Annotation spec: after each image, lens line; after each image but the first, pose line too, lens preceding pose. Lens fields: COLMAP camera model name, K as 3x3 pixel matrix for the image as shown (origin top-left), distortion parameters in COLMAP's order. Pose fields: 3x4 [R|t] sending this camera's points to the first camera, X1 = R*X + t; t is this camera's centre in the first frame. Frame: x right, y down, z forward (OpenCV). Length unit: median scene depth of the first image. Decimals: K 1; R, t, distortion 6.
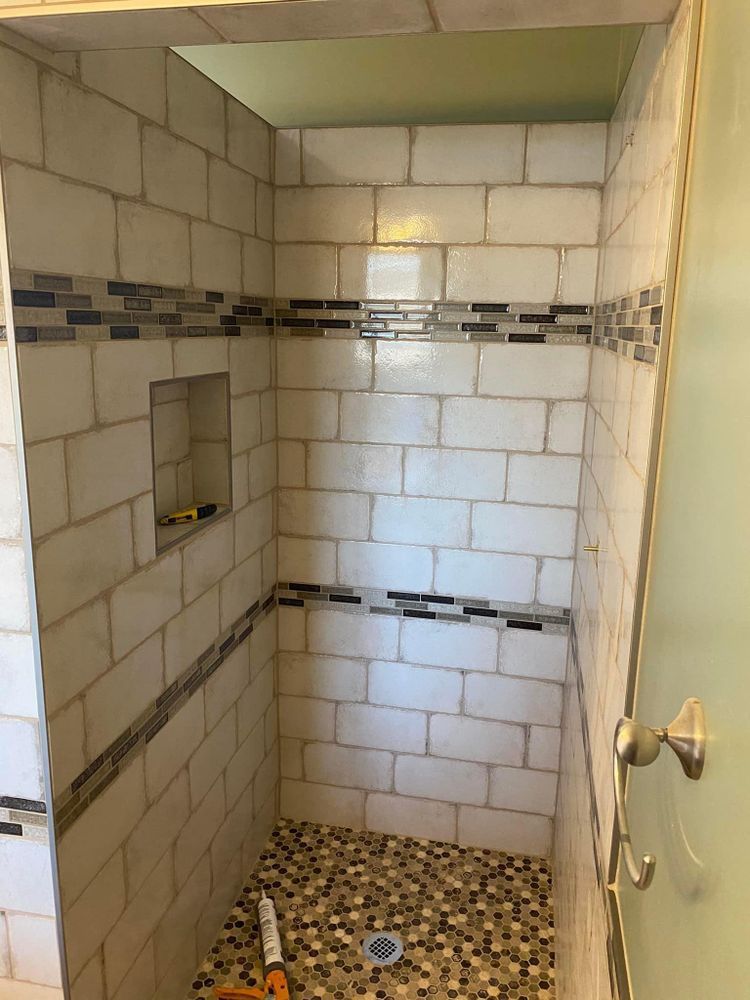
lens RADIAL K [[772.7, 0, 374.1], [0, 772.7, 497.5], [0, 0, 1]] dist [0.011519, -0.031550]
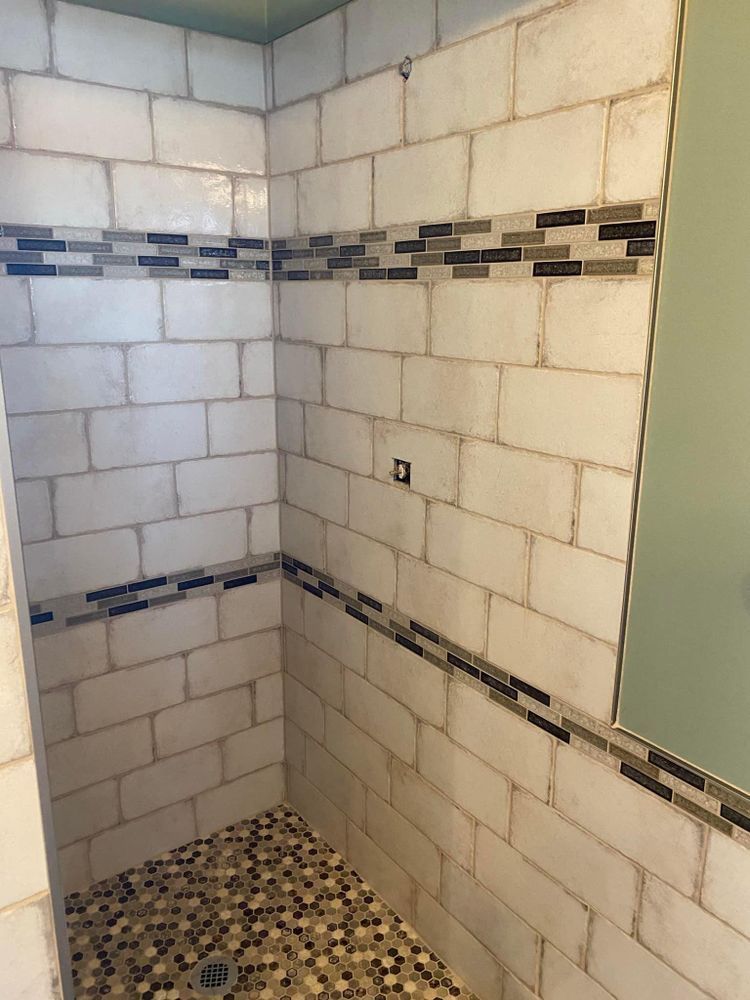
lens RADIAL K [[772.7, 0, 380.7], [0, 772.7, 503.1], [0, 0, 1]] dist [0.011519, -0.031550]
pose [[0.654466, -0.214931, 0.724899, -0.370470], [0.174136, 0.975819, 0.132112, -0.026253], [-0.735765, 0.039768, 0.676068, 0.230460]]
